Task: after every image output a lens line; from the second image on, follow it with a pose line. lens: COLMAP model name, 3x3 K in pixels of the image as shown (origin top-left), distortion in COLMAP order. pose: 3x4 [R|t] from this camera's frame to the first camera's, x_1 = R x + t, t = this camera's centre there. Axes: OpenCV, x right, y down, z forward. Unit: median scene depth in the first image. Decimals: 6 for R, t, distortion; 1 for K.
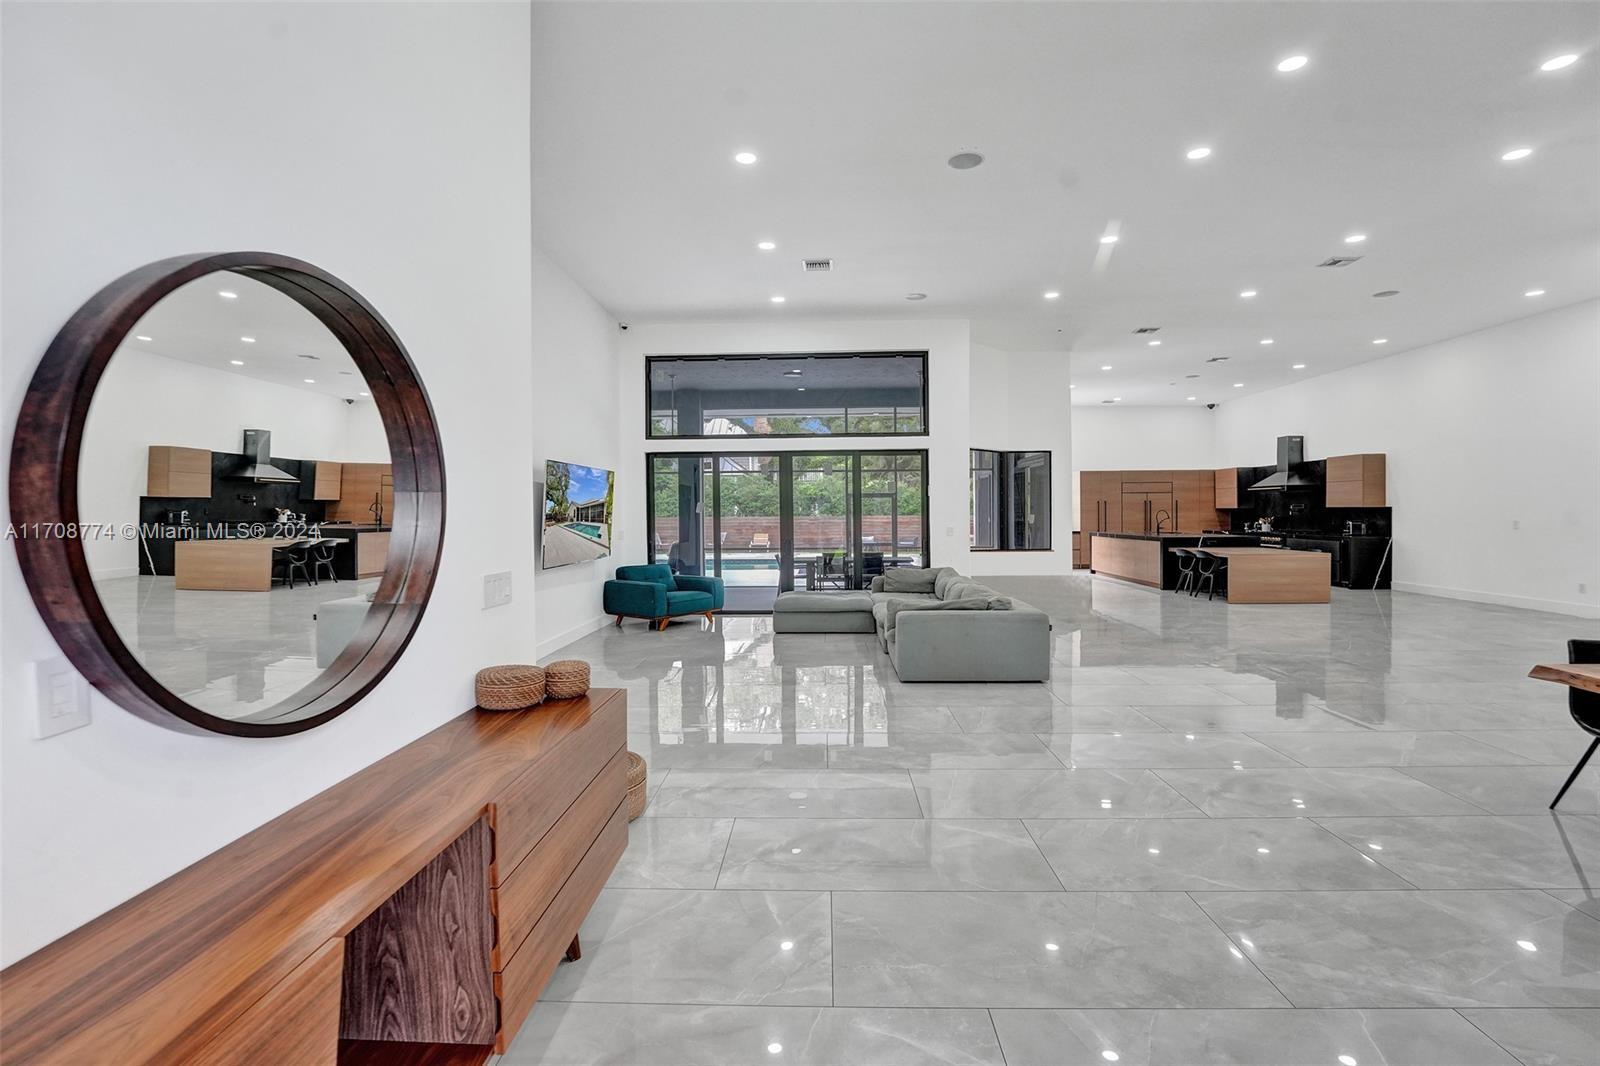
lens RADIAL K [[740.4, 0, 815.7], [0, 740.4, 518.0], [0, 0, 1]] dist [-0.014732, 0.002881]
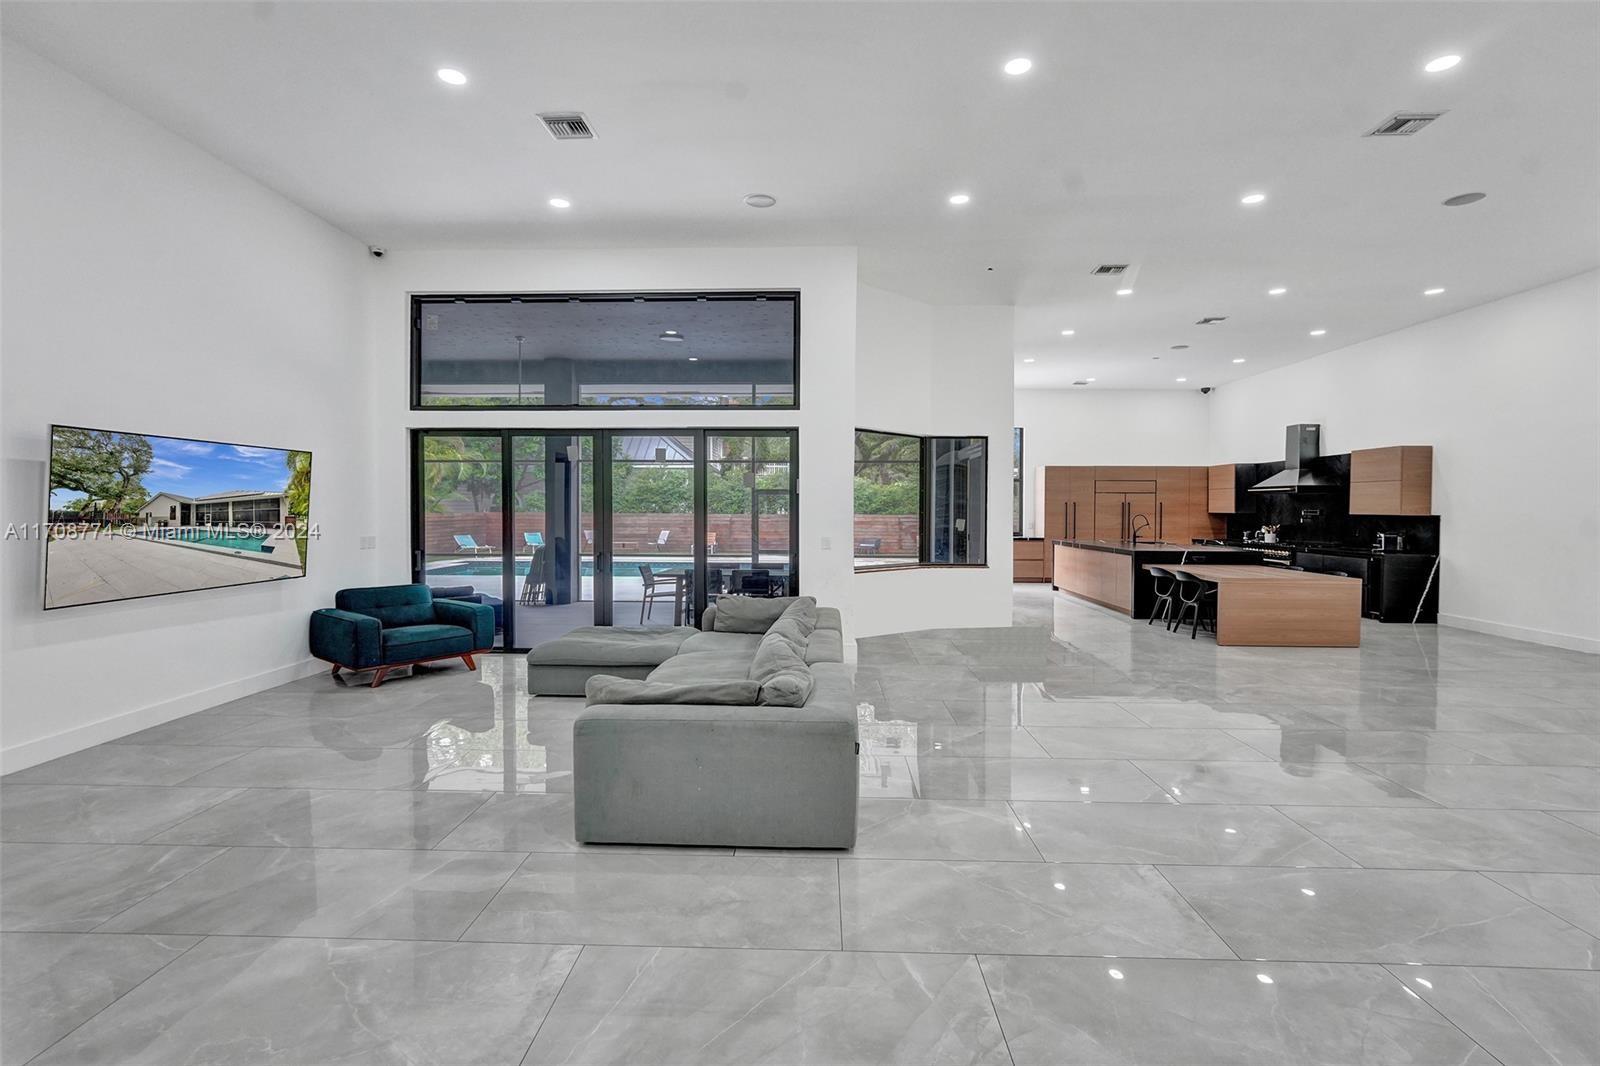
lens RADIAL K [[740.4, 0, 797.0], [0, 740.4, 515.3], [0, 0, 1]] dist [-0.014732, 0.002881]
pose [[0.999746, 0.013498, -0.018063, 0.135917], [-0.013482, 0.999909, 0.001027, -0.007298], [0.018075, -0.000784, 0.999836, 0.233649]]
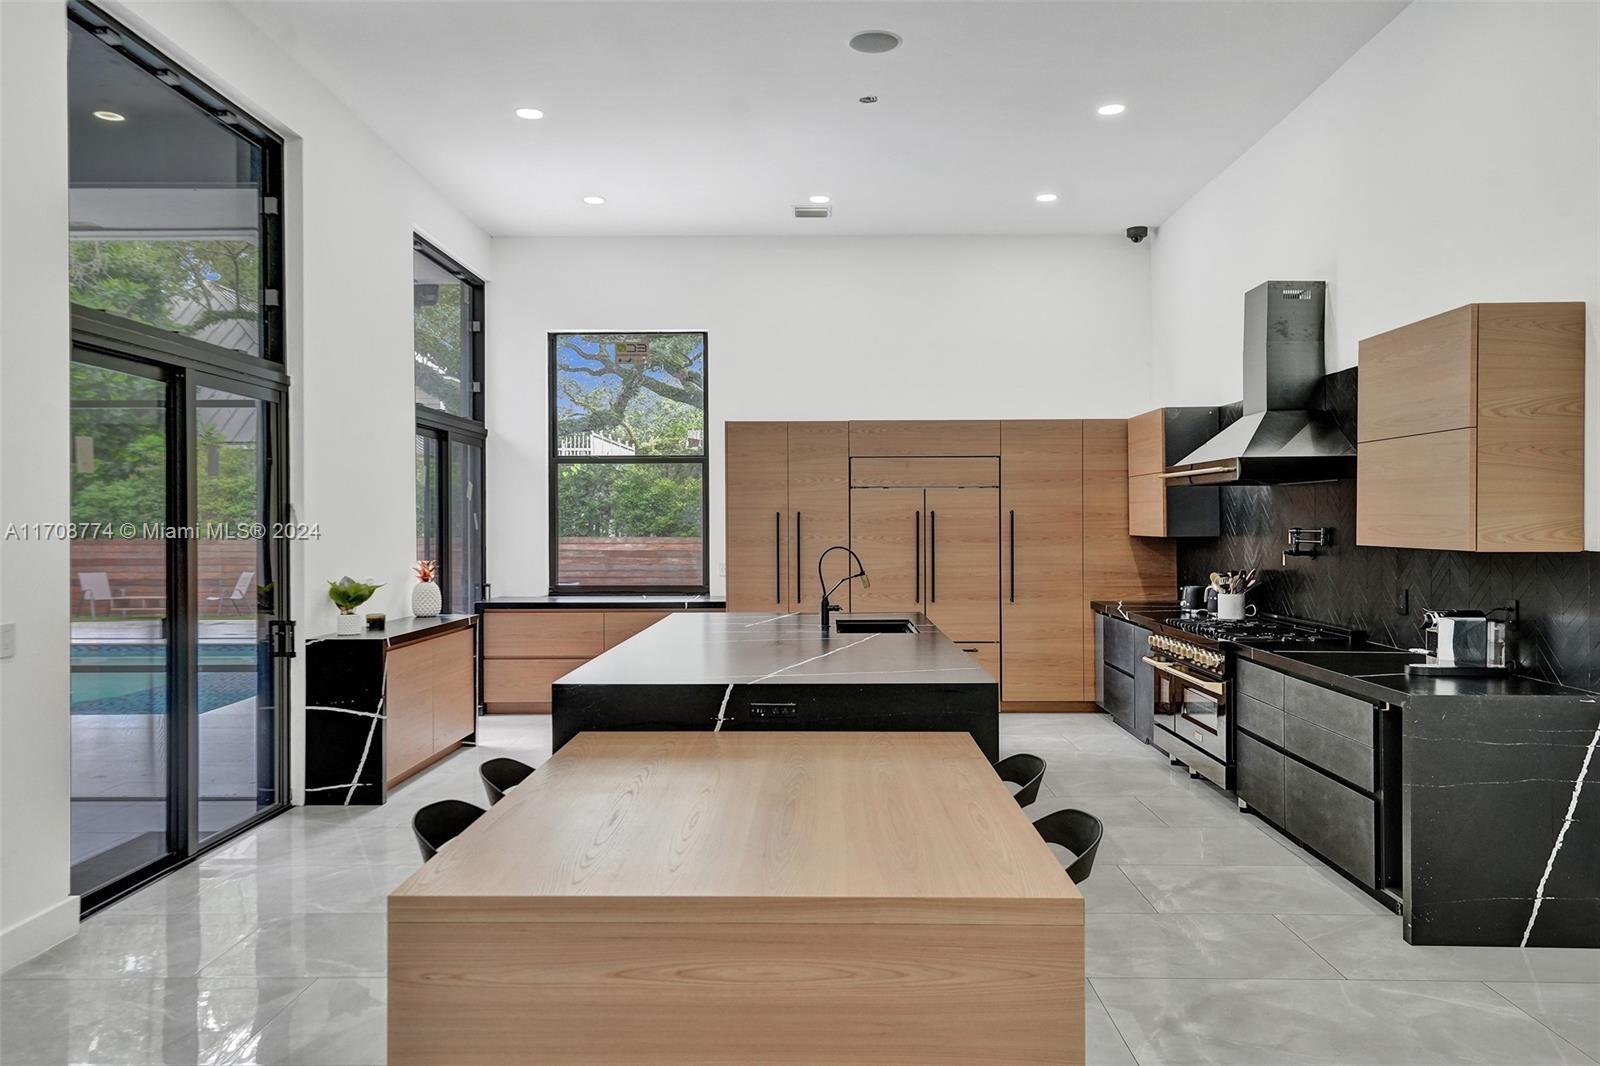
lens RADIAL K [[1175.1, 0, 803.7], [0, 1175.1, 512.9], [0, 0, 1]] dist [0.007866, 0.008199]
pose [[0.999984, 0.005622, 0.000768, 0.563335], [-0.005609, 0.999854, -0.016132, -0.019779], [-0.000858, 0.016128, 0.999870, 0.675197]]
